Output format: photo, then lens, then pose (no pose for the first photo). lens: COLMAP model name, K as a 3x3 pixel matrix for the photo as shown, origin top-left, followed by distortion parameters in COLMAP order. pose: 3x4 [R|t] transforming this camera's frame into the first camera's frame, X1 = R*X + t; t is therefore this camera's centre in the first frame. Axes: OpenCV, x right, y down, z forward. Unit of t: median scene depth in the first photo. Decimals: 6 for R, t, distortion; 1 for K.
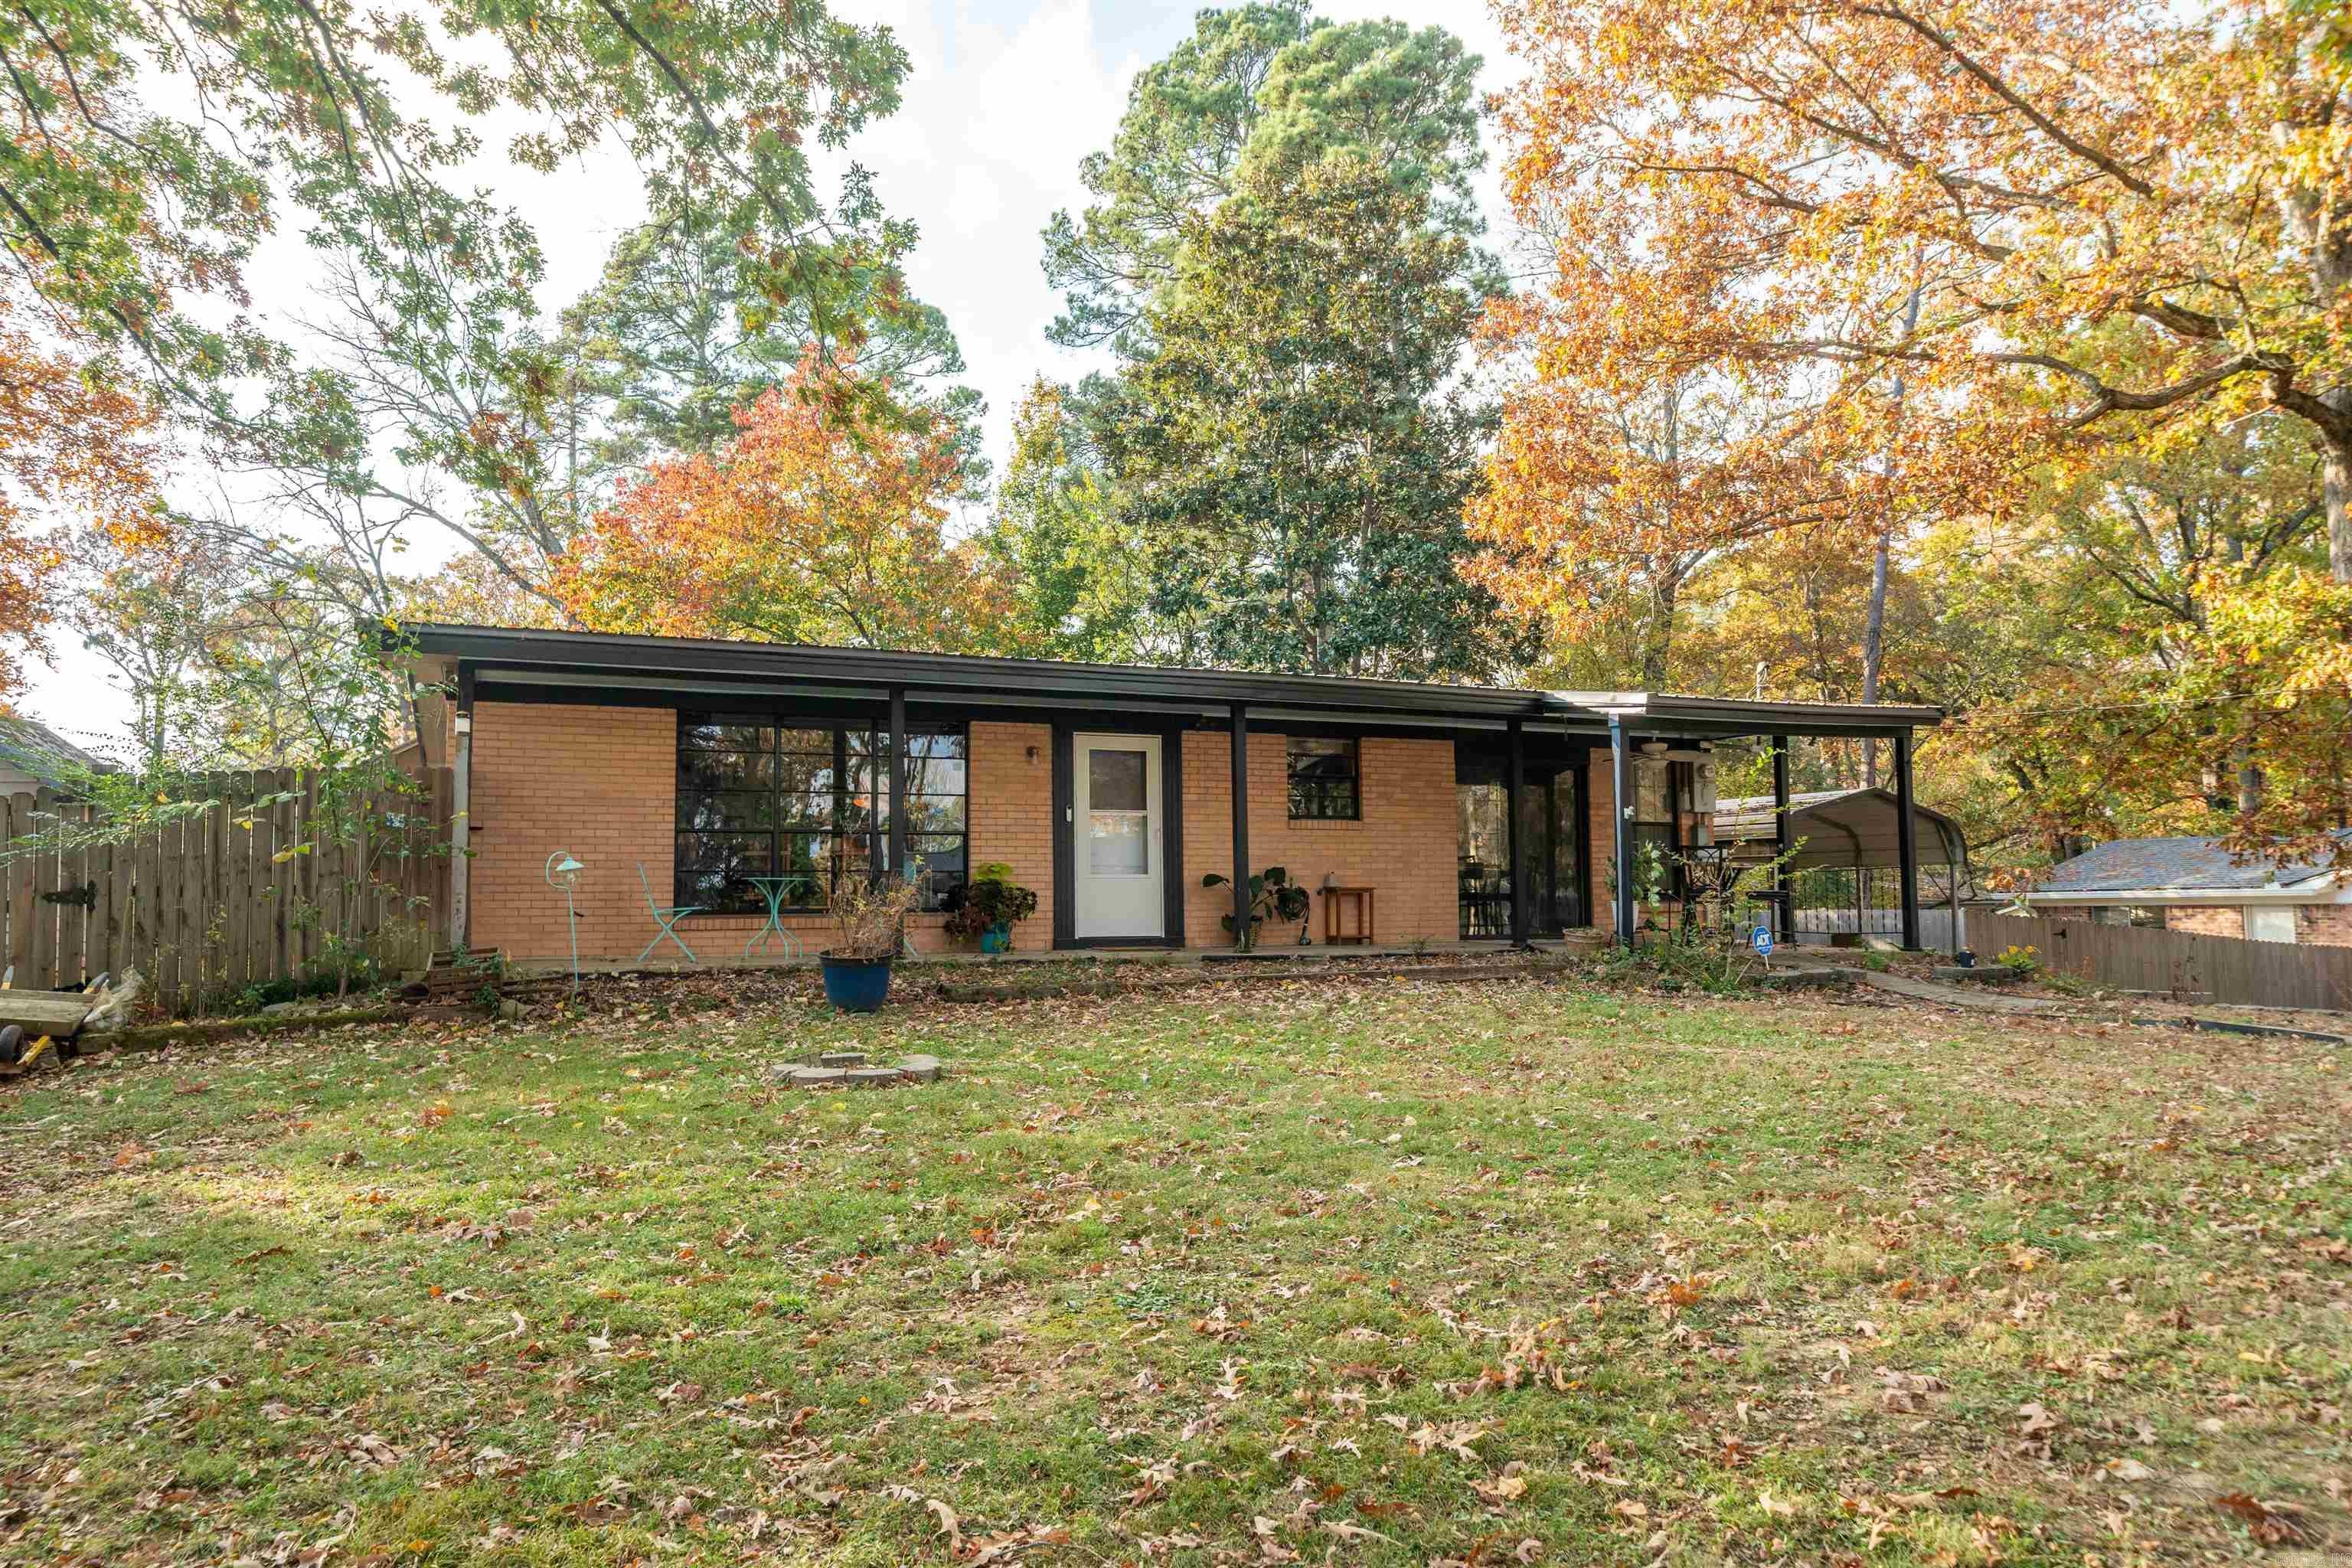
lens RADIAL K [[1572.6, 0, 1176.8], [0, 1572.6, 794.8], [0, 0, 1]] dist [-0.000736, 0.001980]
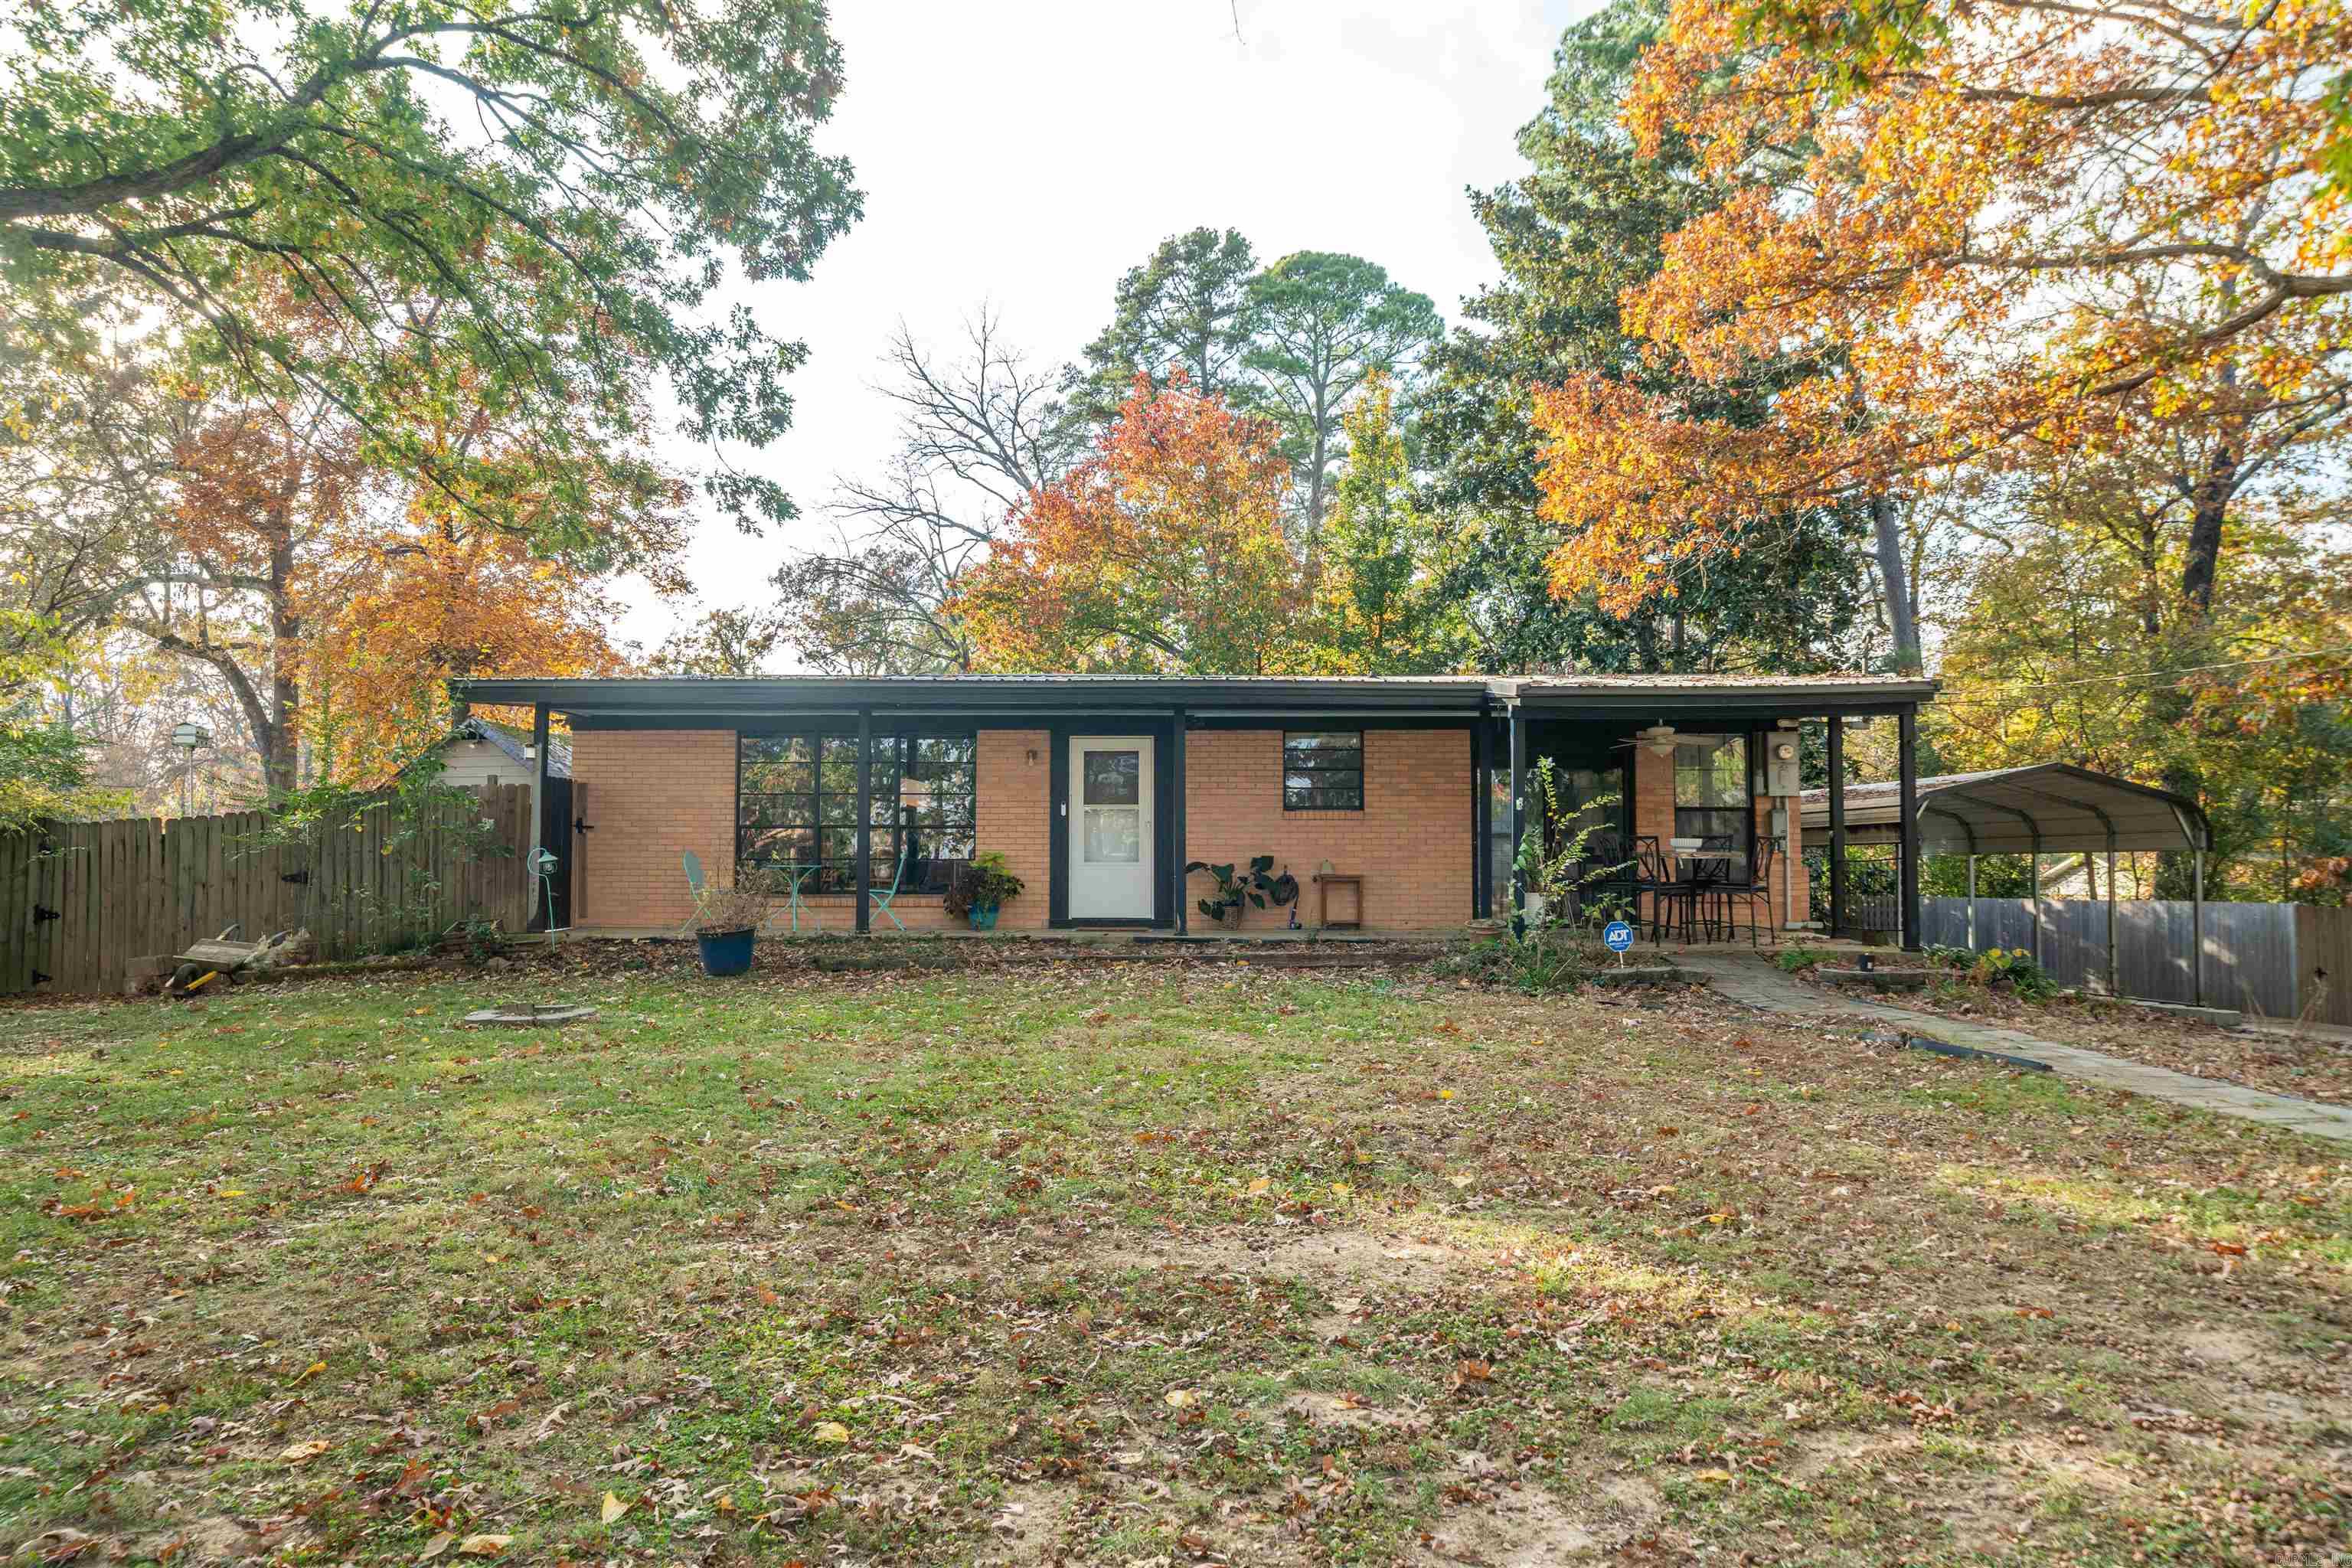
lens RADIAL K [[1572.6, 0, 1174.0], [0, 1572.6, 786.4], [0, 0, 1]] dist [-0.000736, 0.001980]
pose [[0.902628, -0.013291, -0.430217, 0.485744], [0.020121, 0.999733, 0.011331, -0.015098], [0.429951, -0.018884, 0.902655, 0.013381]]
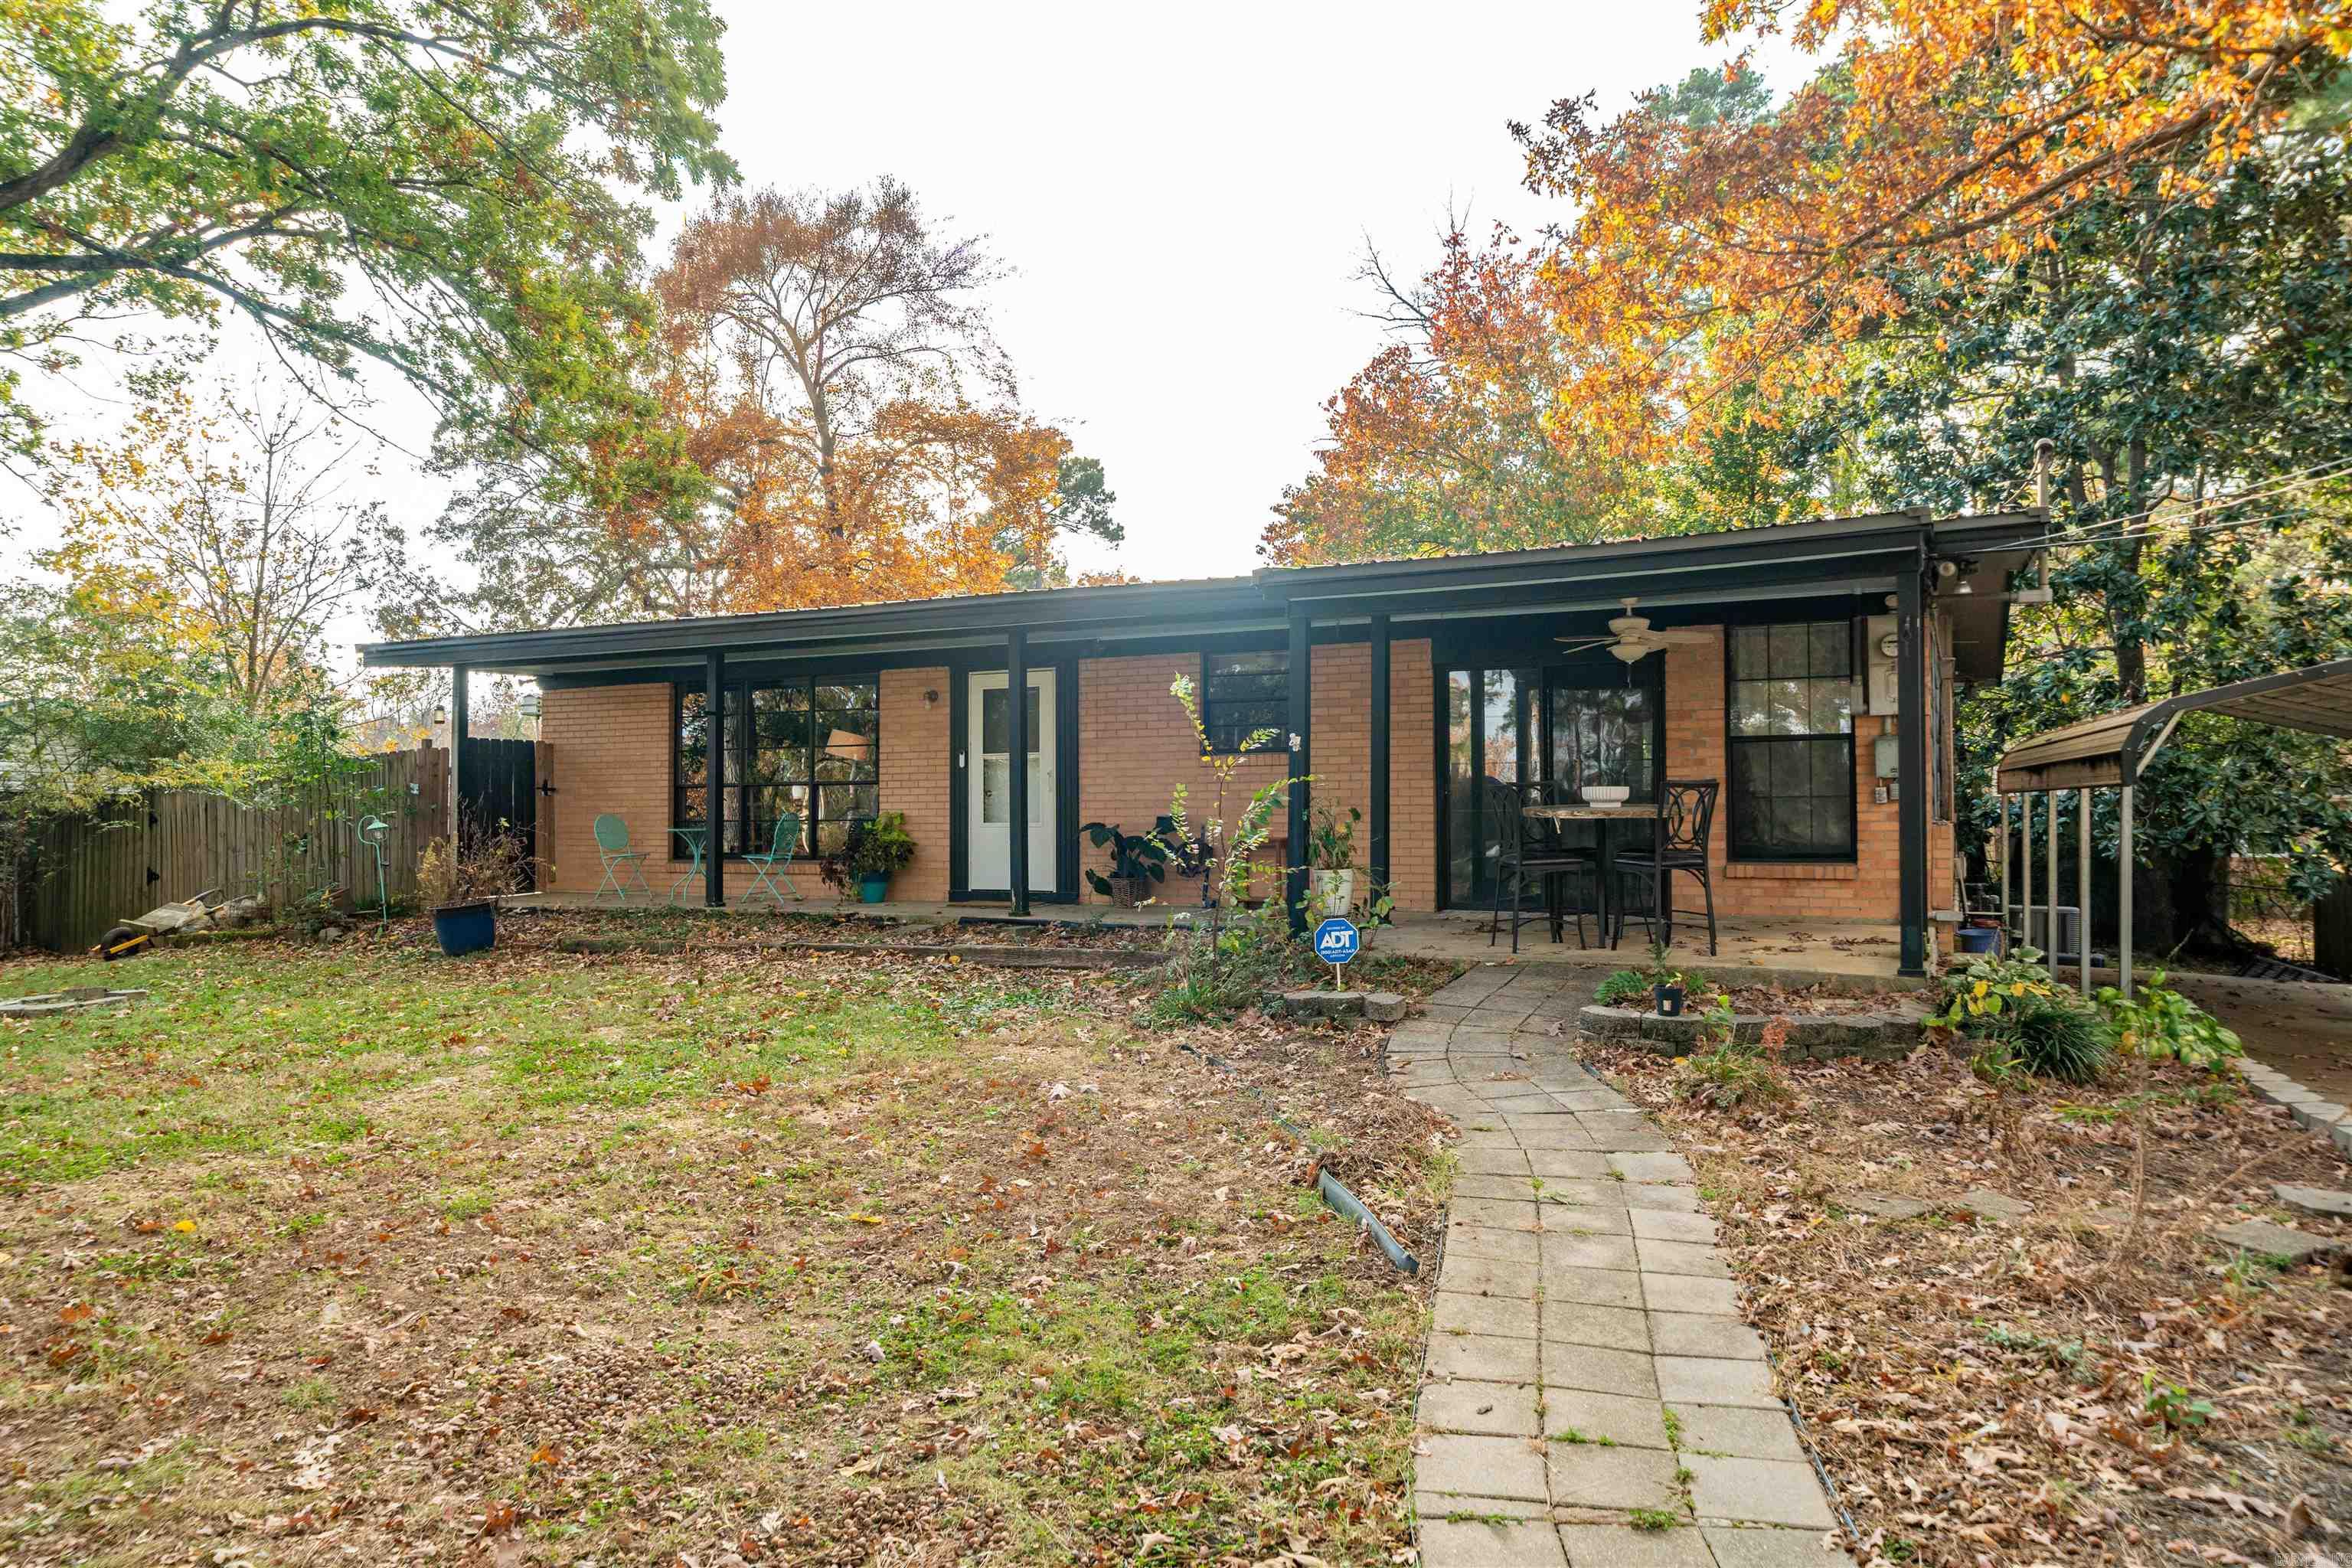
lens RADIAL K [[1572.6, 0, 1176.3], [0, 1572.6, 781.6], [0, 0, 1]] dist [-0.000736, 0.001980]
pose [[0.631611, -0.011198, -0.775205, 0.736844], [0.054166, 0.998090, 0.029715, 0.004302], [0.773391, -0.060758, 0.631011, 0.499550]]
